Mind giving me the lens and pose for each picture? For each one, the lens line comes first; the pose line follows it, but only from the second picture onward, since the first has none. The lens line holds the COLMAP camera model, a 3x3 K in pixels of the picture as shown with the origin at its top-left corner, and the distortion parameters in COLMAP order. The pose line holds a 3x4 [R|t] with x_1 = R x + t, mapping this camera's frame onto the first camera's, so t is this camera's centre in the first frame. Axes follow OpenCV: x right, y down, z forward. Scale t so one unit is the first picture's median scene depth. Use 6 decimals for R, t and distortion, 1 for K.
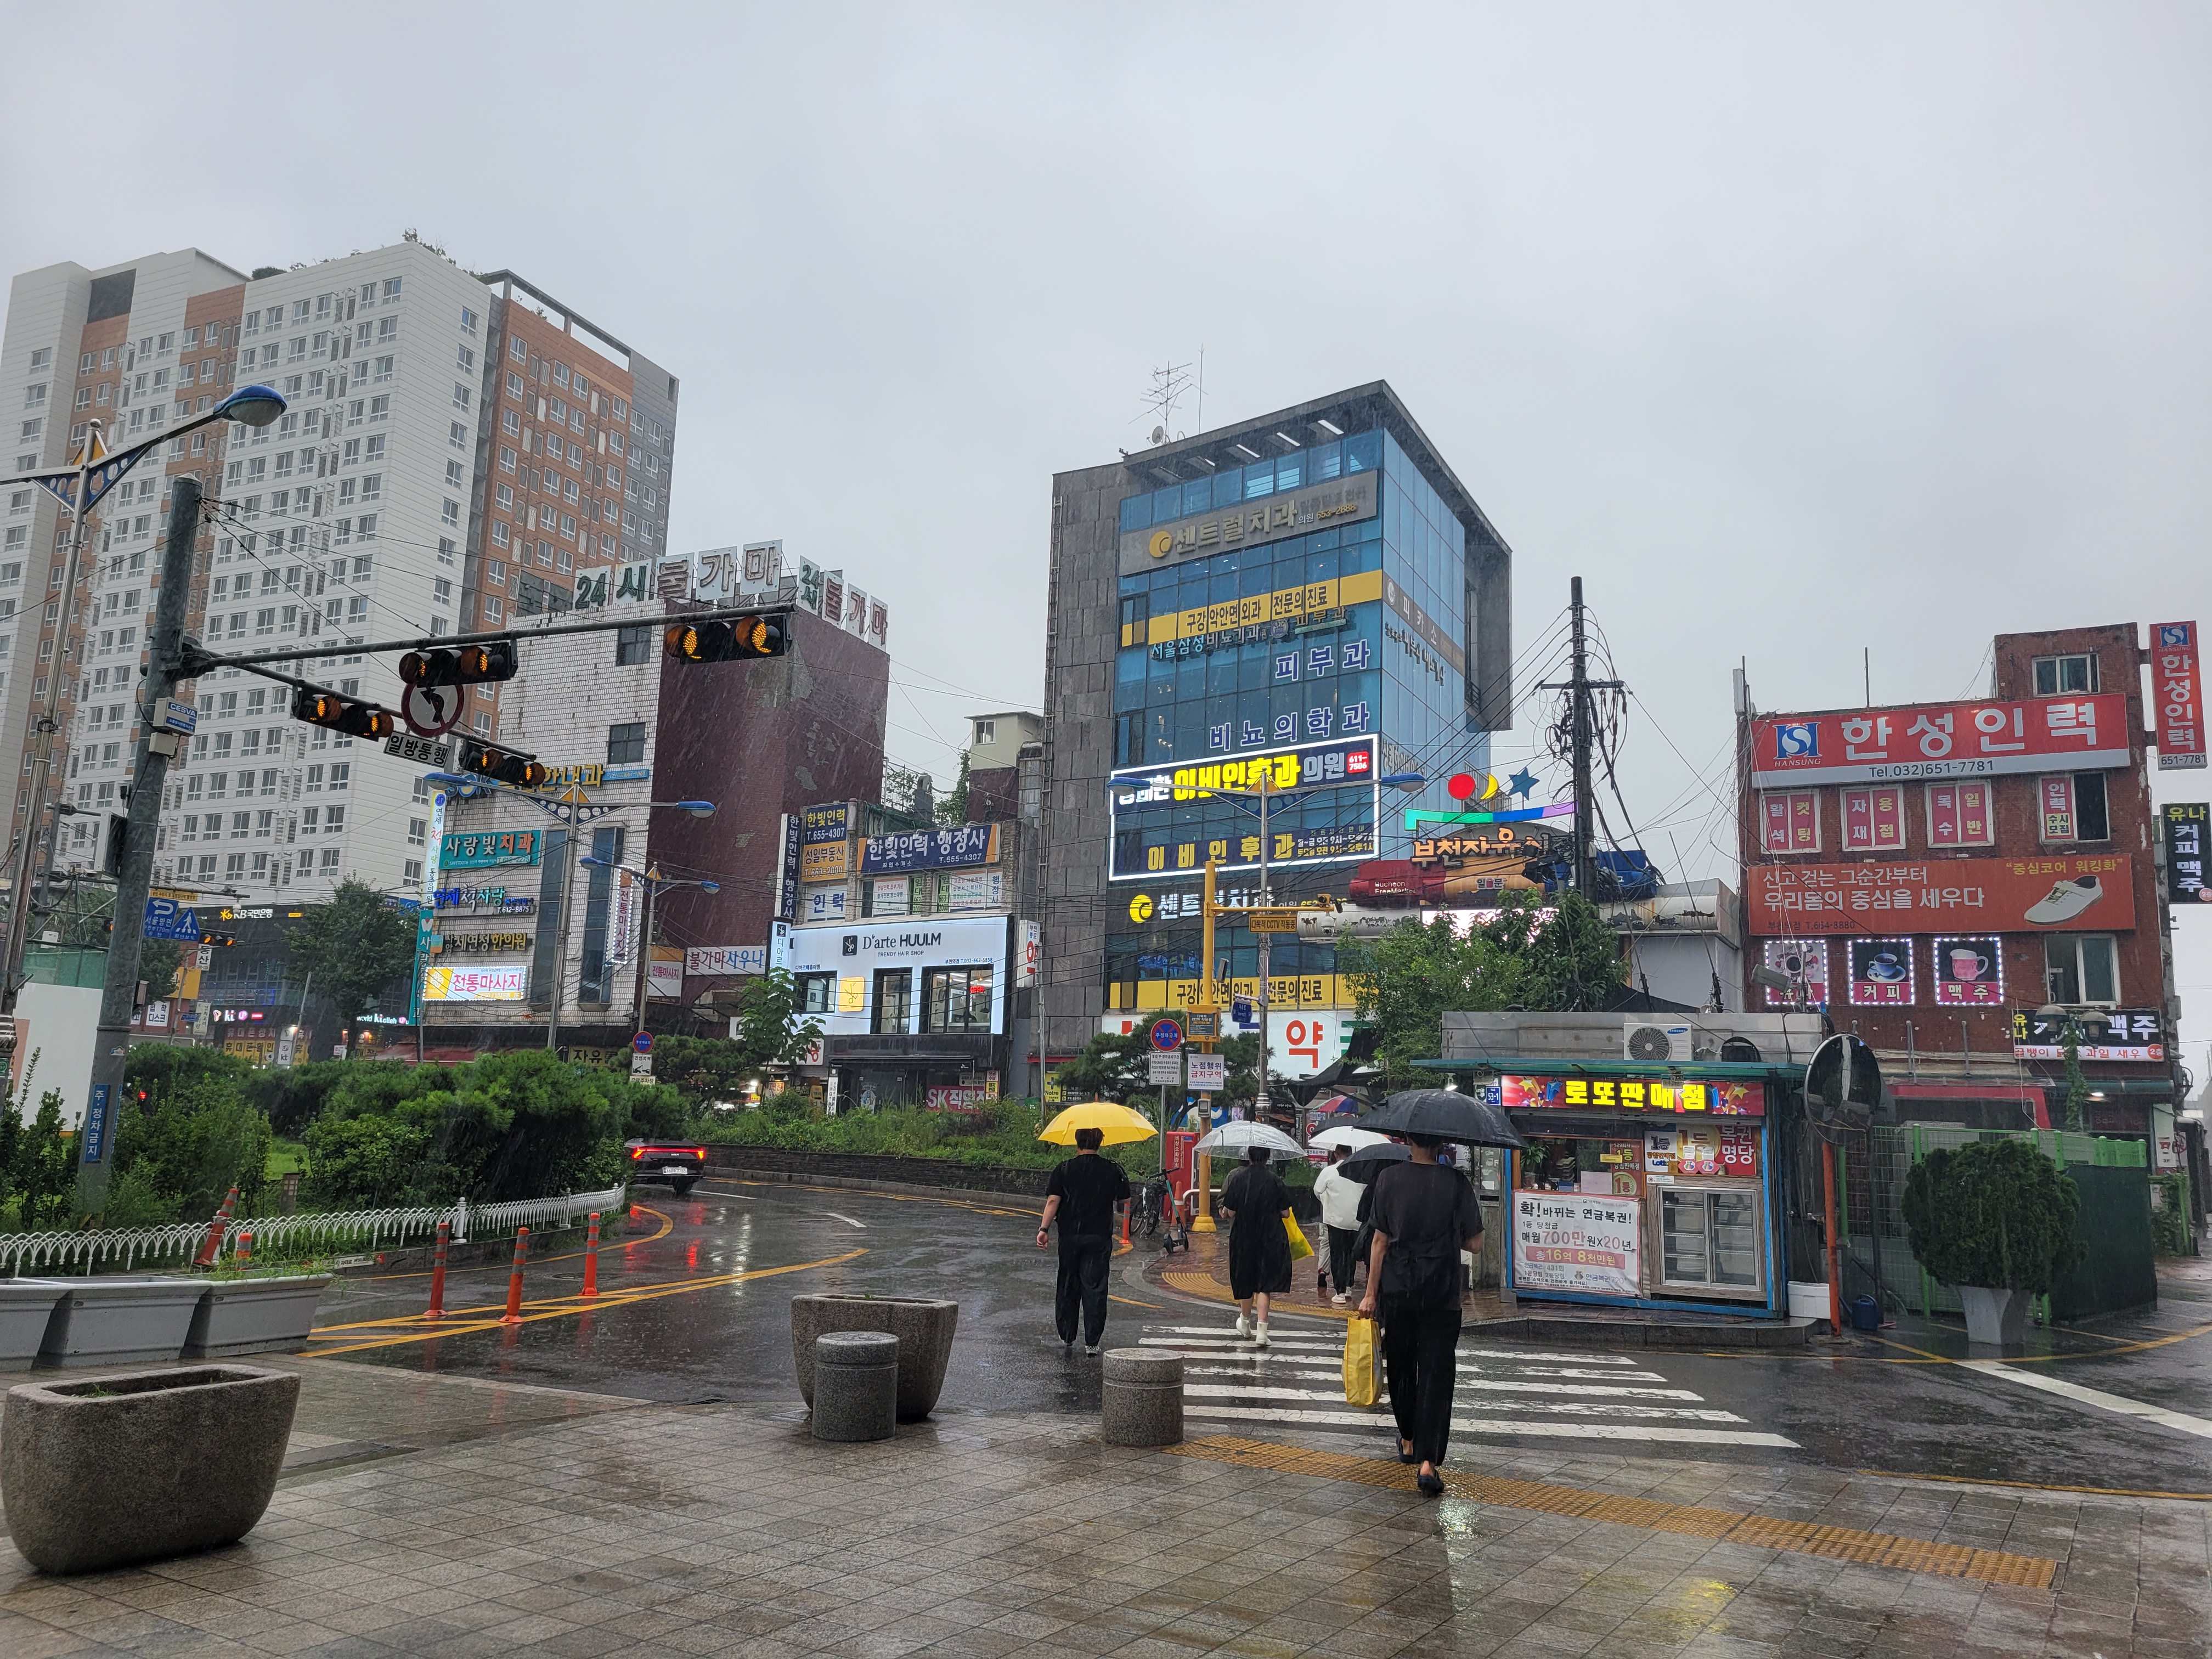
lens RADIAL K [[1673.1, 0, 1111.8], [0, 1673.1, 843.7], [0, 0, 1]] dist [0.078146, -0.058293]
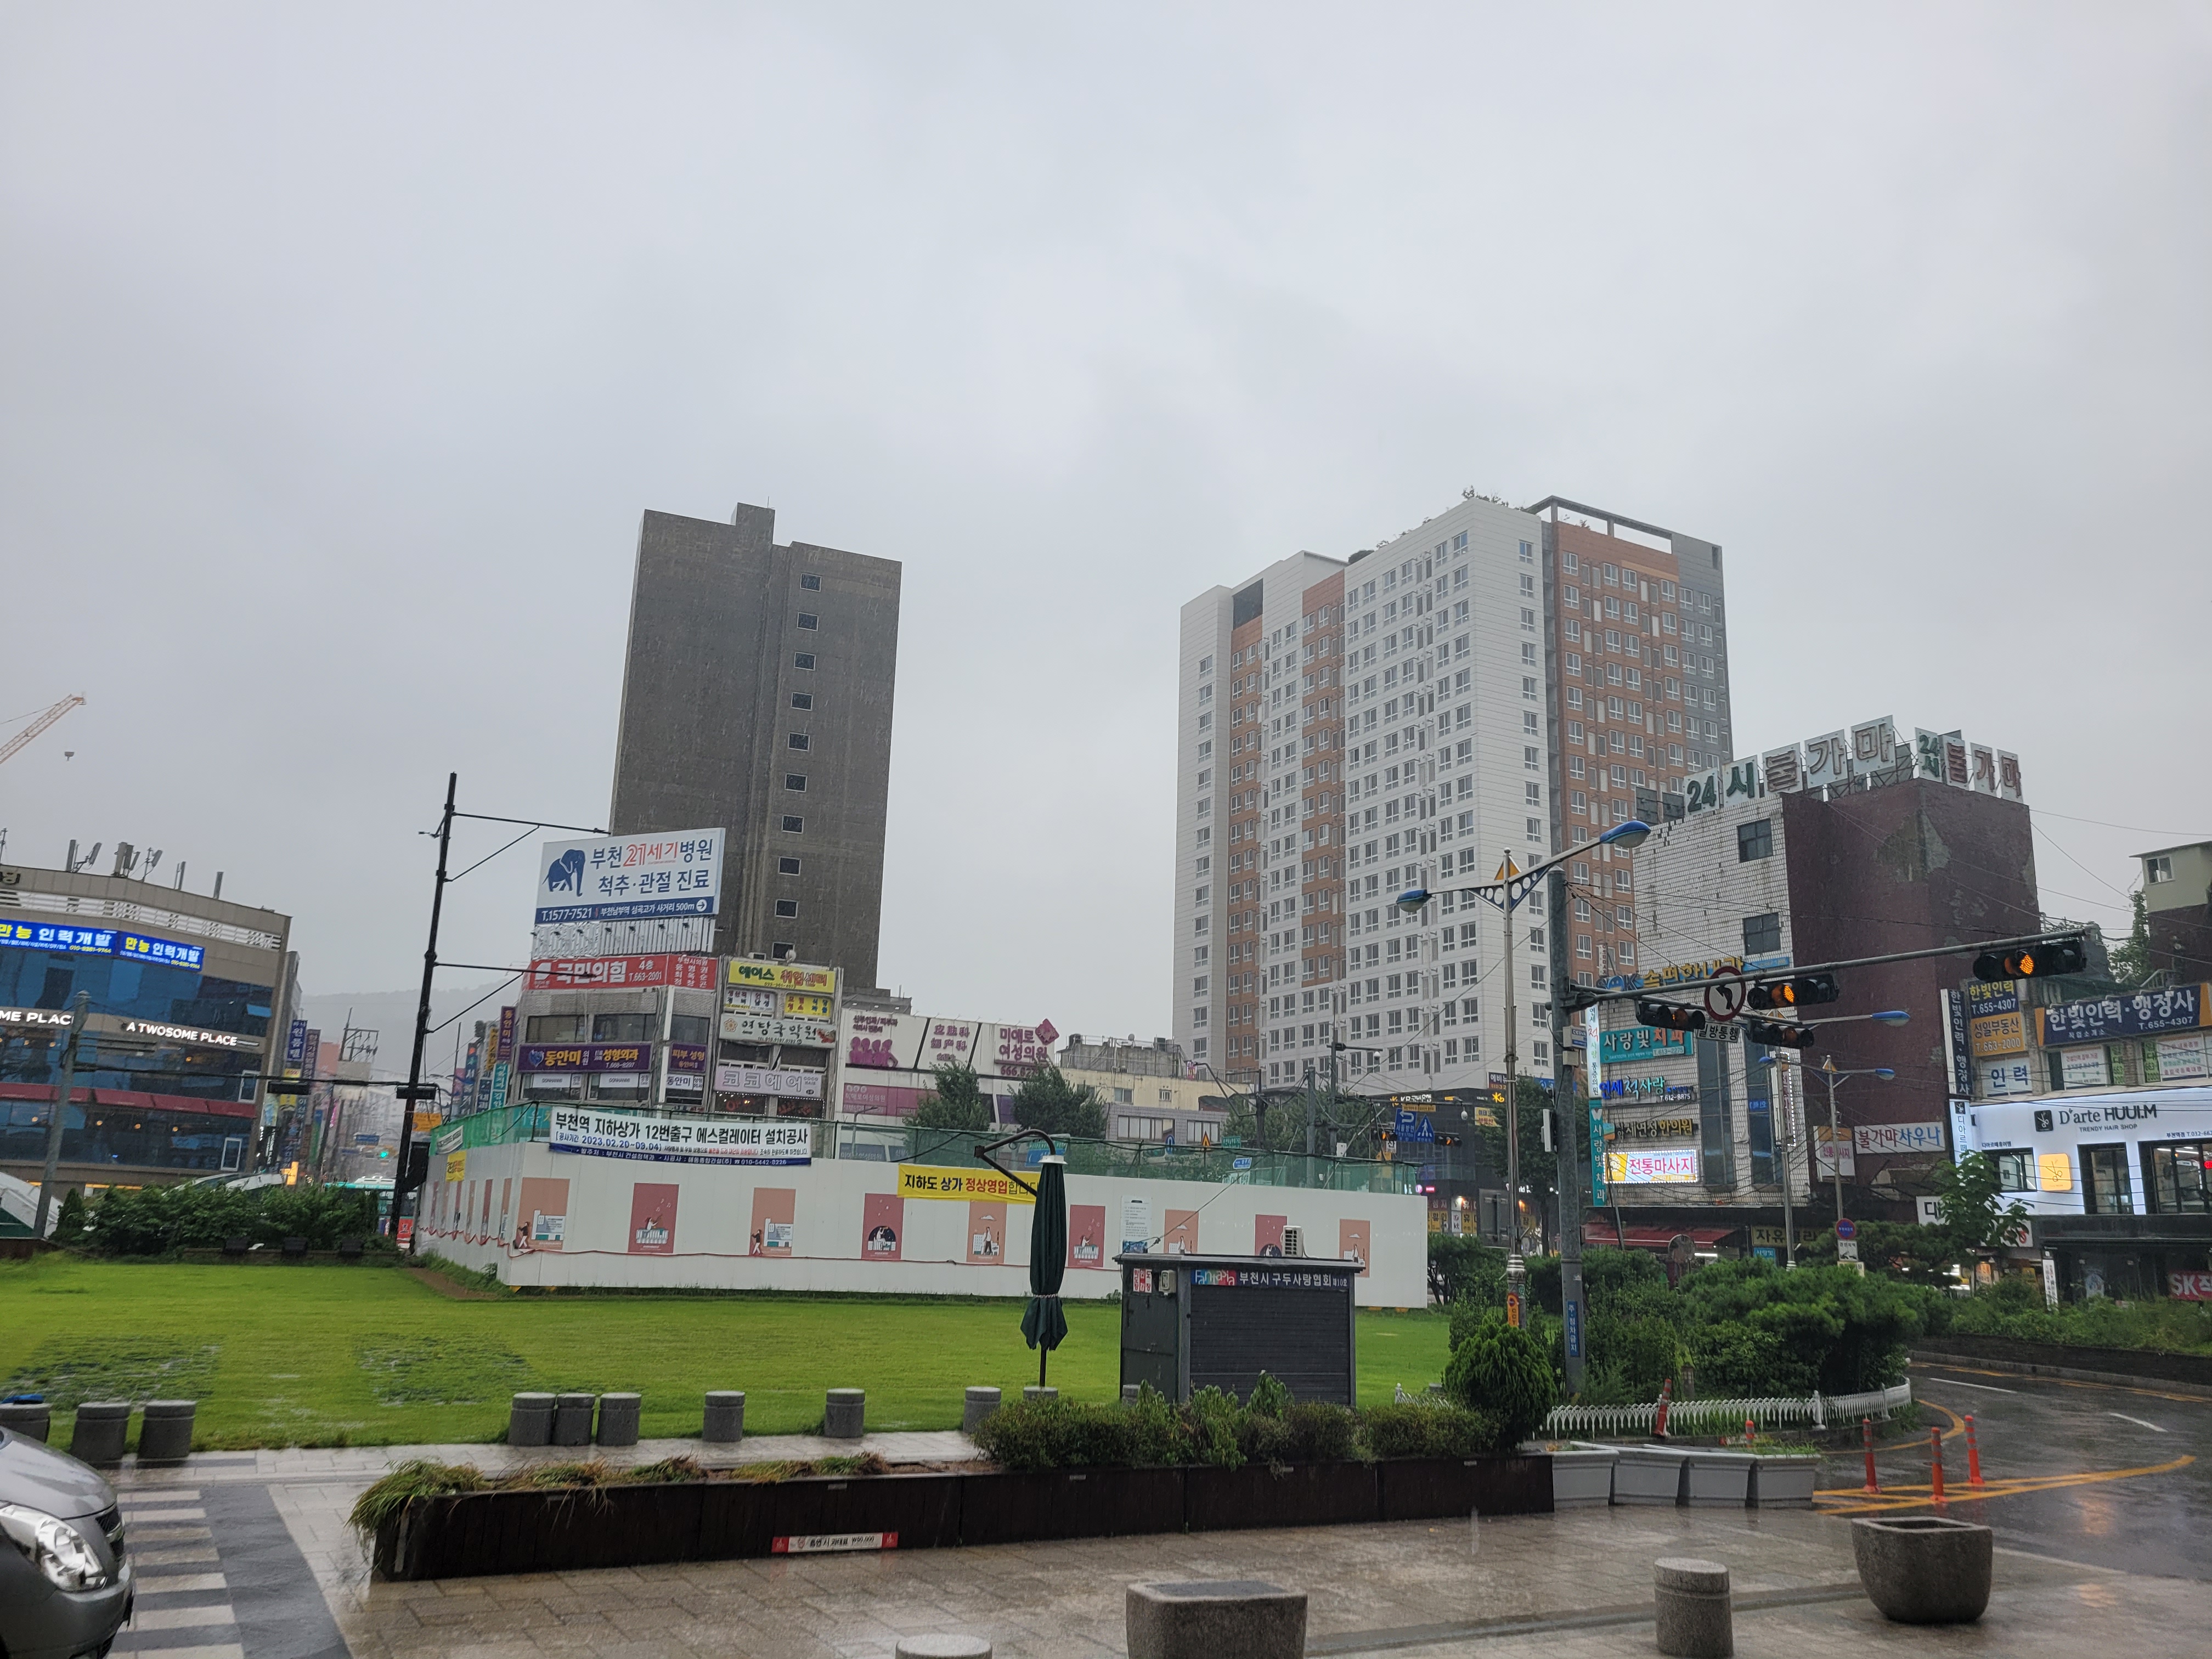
lens RADIAL K [[1673.1, 0, 1078.6], [0, 1673.1, 844.9], [0, 0, 1]] dist [0.078146, -0.058293]
pose [[0.803697, -0.147331, -0.576511, -0.011617], [0.096333, 0.988297, -0.118271, -0.030368], [0.587189, 0.039517, 0.808485, -0.114447]]
